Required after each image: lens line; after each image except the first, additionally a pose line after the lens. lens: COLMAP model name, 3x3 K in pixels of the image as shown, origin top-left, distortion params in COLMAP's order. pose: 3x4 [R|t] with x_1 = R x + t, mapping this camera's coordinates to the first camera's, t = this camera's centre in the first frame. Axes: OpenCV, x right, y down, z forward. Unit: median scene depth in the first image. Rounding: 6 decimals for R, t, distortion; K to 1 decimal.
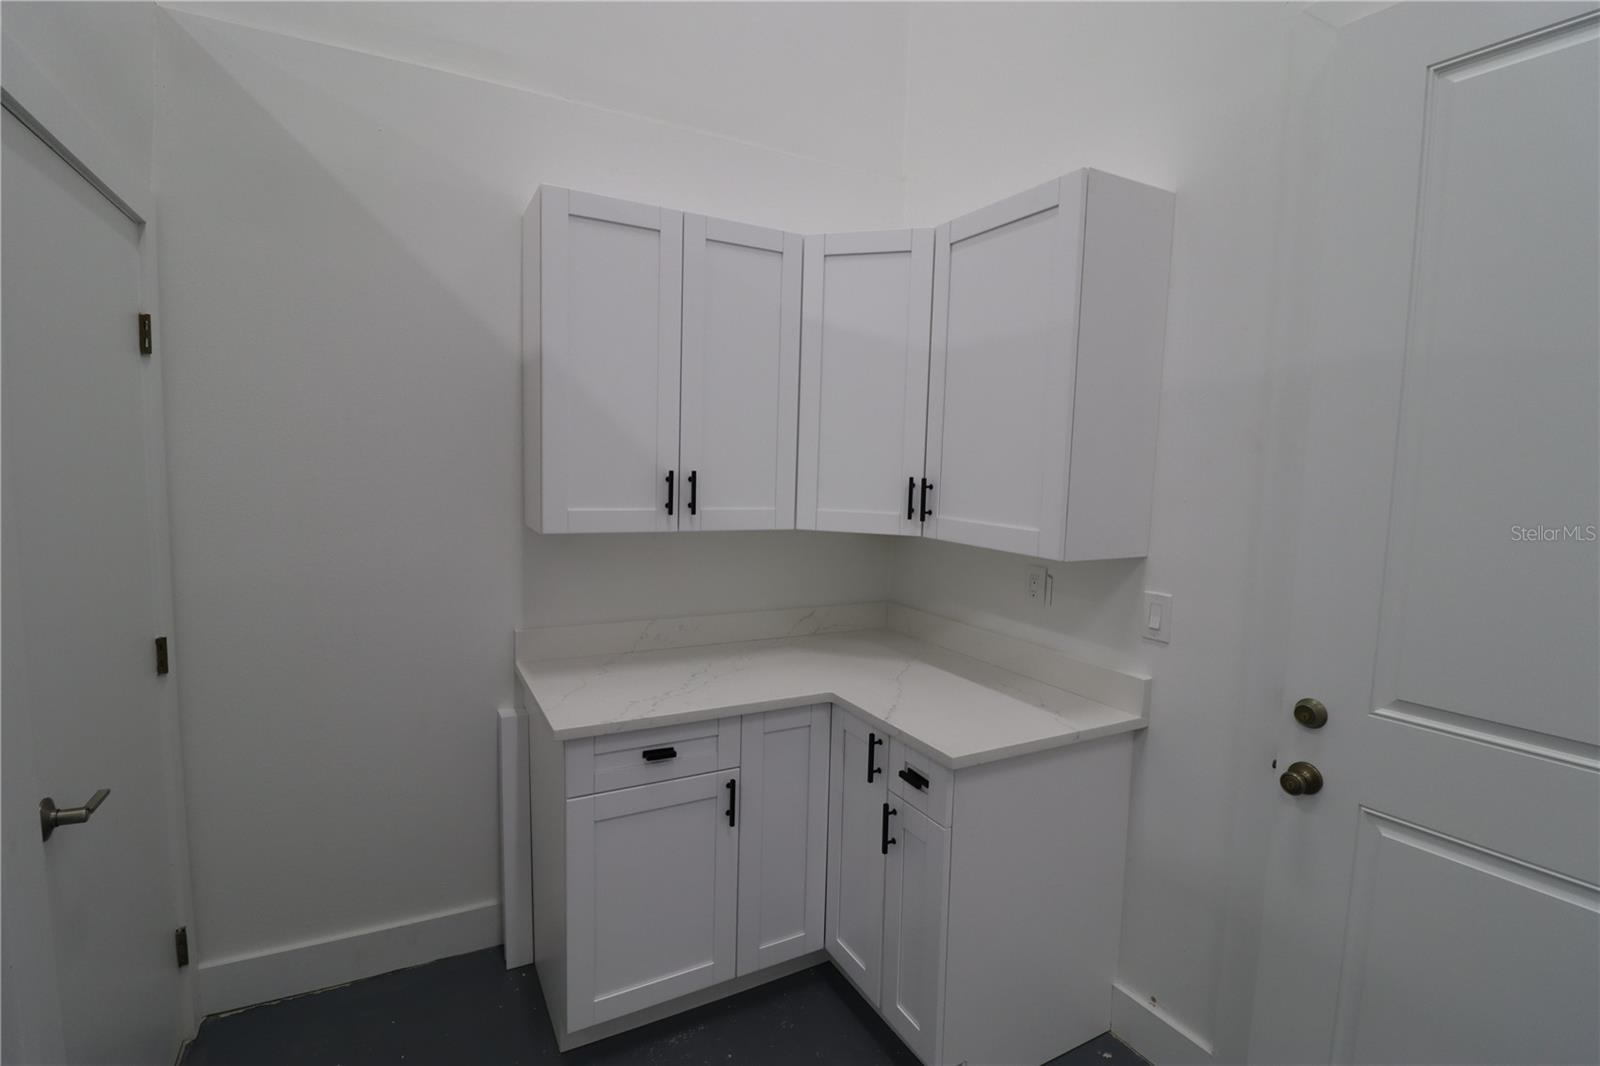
lens RADIAL K [[757.8, 0, 807.0], [0, 757.8, 527.0], [0, 0, 1]] dist [-0.003771, -0.000568]
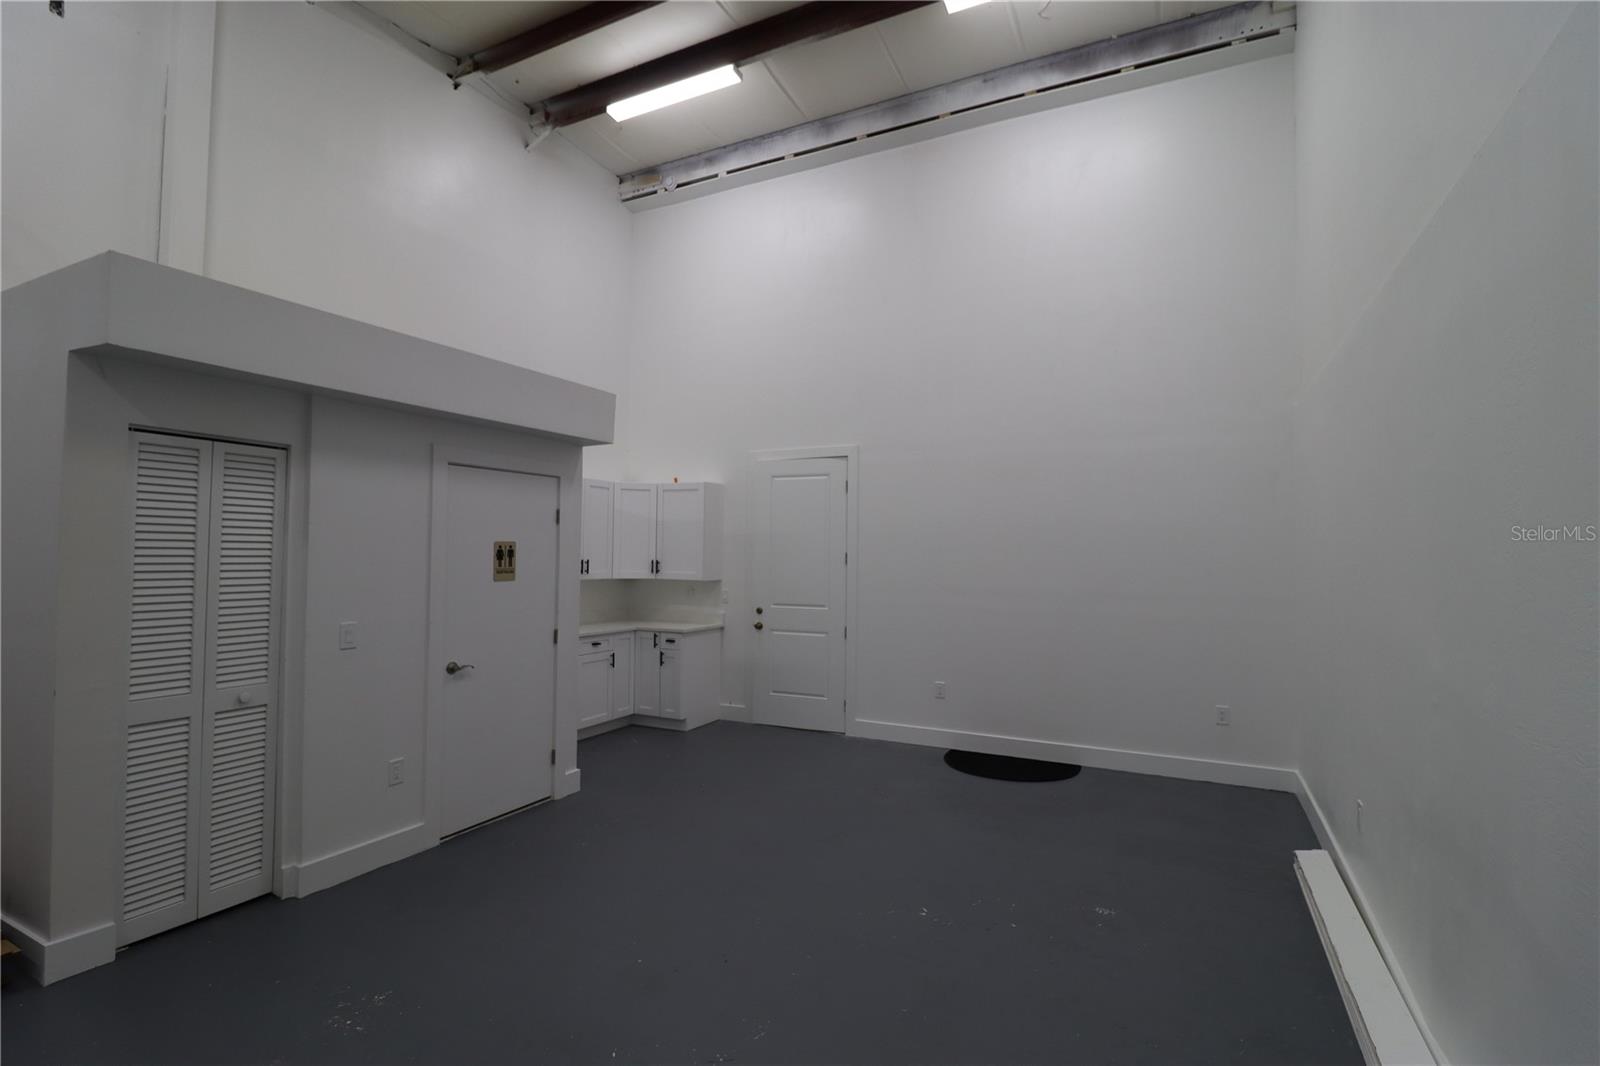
lens RADIAL K [[757.8, 0, 801.1], [0, 757.8, 532.1], [0, 0, 1]] dist [-0.003771, -0.000568]
pose [[0.827716, -0.006171, 0.561113, -1.268792], [0.062216, 0.994784, -0.080836, 0.128527], [-0.557688, 0.101820, 0.823782, -2.224821]]
